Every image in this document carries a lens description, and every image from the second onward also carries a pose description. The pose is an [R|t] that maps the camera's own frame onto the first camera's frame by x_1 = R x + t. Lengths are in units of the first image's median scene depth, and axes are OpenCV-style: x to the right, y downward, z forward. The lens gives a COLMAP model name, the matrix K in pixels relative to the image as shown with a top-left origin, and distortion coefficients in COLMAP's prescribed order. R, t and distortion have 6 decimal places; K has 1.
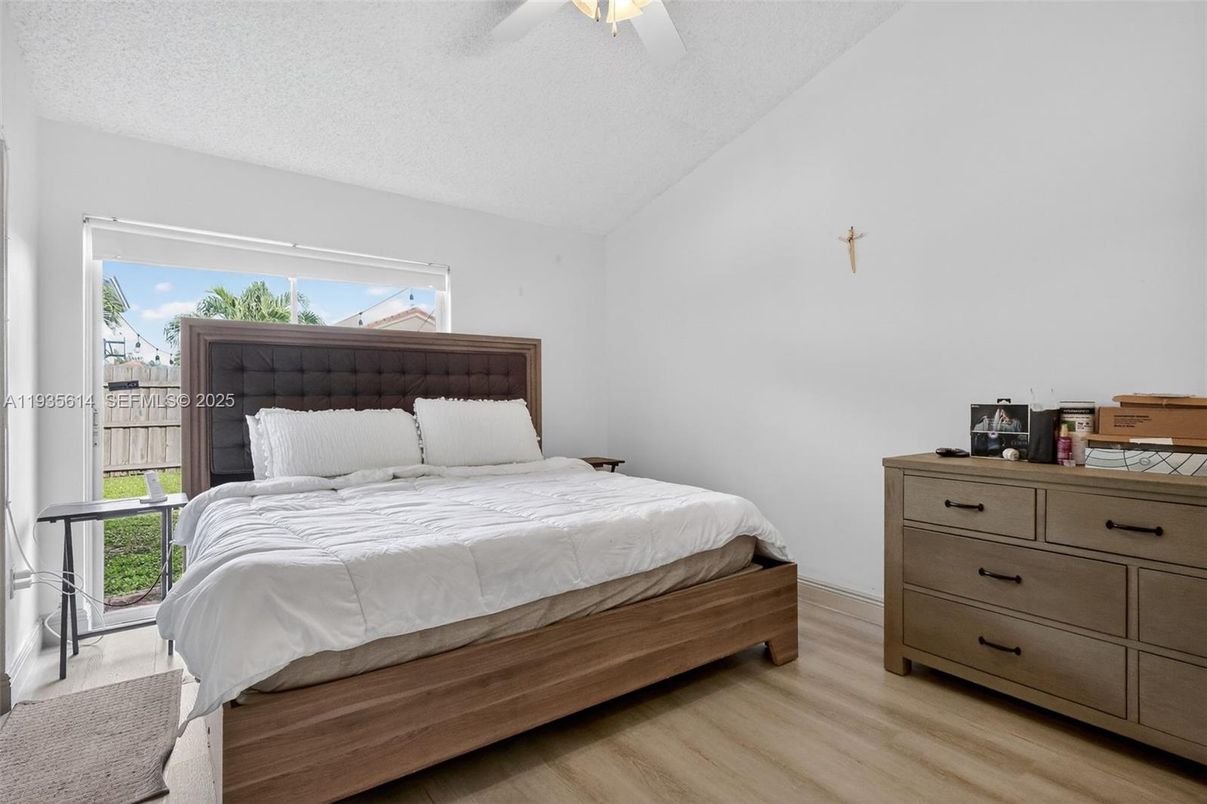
lens RADIAL K [[568.2, 0, 601.9], [0, 568.2, 398.7], [0, 0, 1]] dist [-0.000351, 0.001146]
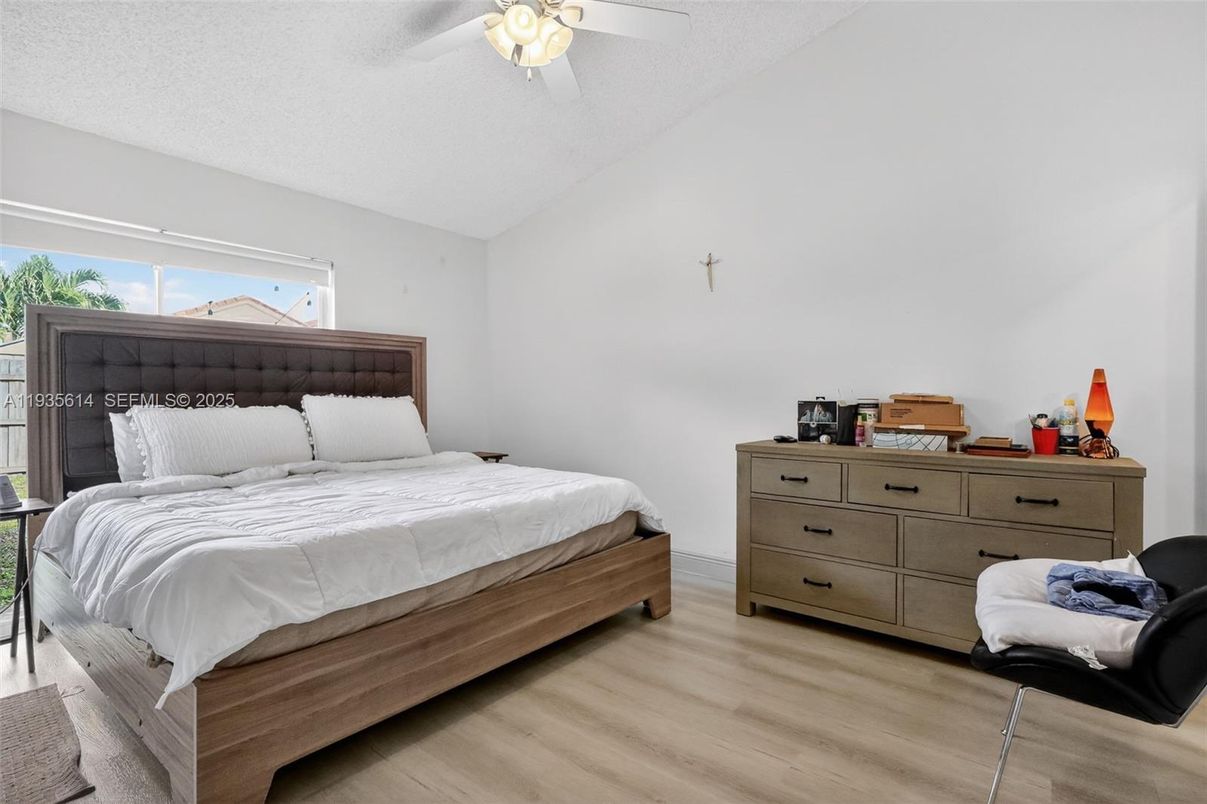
lens RADIAL K [[568.2, 0, 601.9], [0, 568.2, 398.7], [0, 0, 1]] dist [-0.000351, 0.001146]
pose [[0.966984, 0.001442, 0.254835, -0.114263], [-0.002609, 0.999988, 0.004242, 0.000267], [-0.254825, -0.004767, 0.966975, -0.138425]]
